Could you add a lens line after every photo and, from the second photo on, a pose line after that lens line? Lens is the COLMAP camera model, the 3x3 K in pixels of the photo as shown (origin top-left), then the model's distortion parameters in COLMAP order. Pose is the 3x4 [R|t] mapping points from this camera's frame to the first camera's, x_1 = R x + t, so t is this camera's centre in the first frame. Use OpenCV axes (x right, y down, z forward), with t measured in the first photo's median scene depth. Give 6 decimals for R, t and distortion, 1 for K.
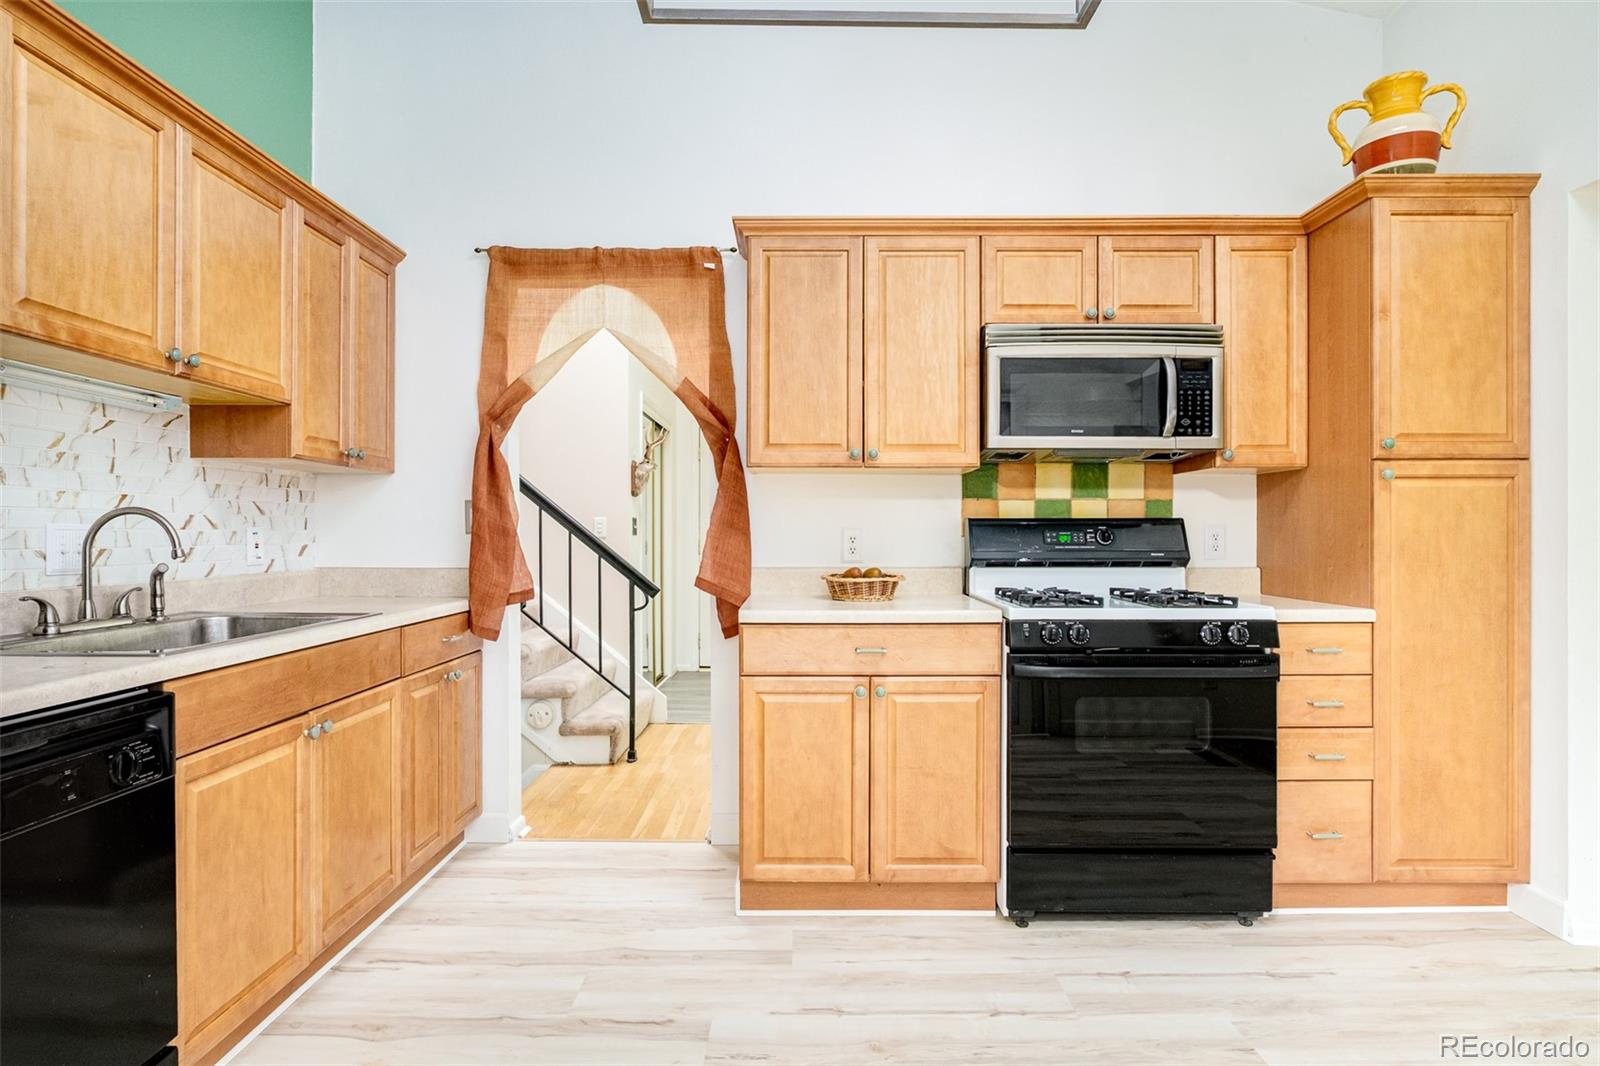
lens RADIAL K [[836.4, 0, 800.0], [0, 836.4, 533.0], [0, 0, 1]] dist [-0.000678, -0.000514]
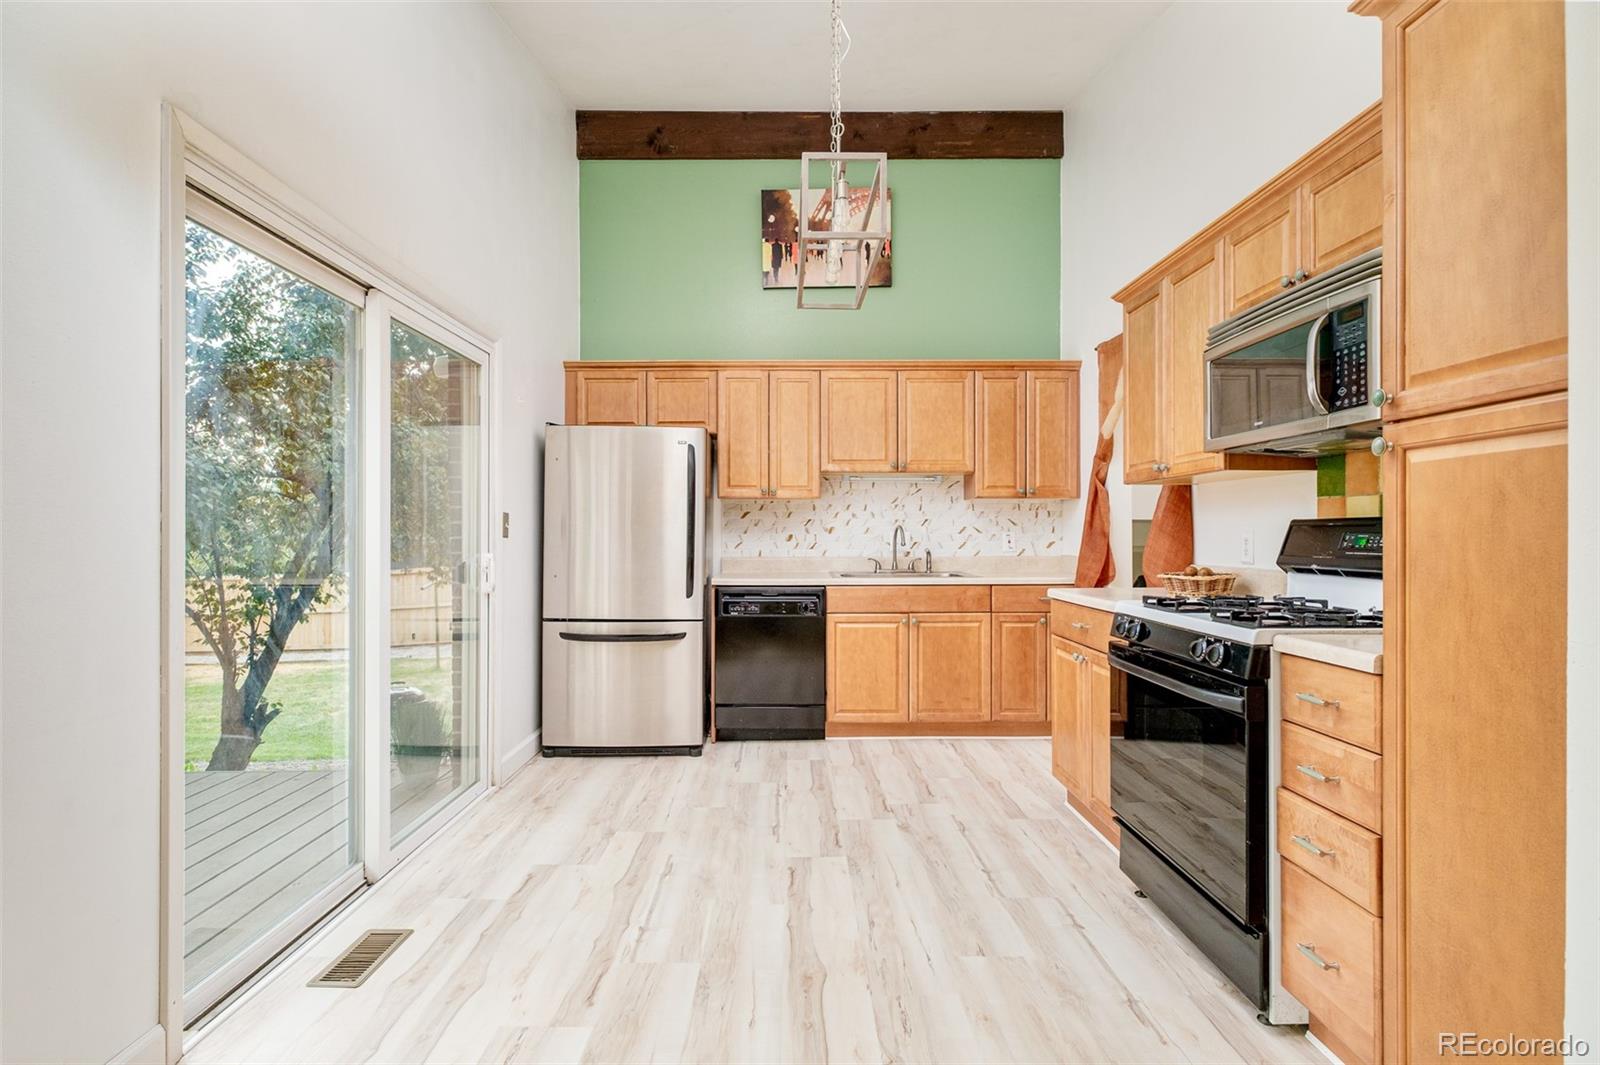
lens RADIAL K [[790.1, 0, 800.0], [0, 790.1, 532.5], [0, 0, 1]] dist [0.000174, -0.000432]
pose [[0.015974, -0.002292, -0.999870, 1.305744], [0.003472, 0.999991, -0.002236, -0.004191], [0.999866, -0.003436, 0.015981, 0.545439]]
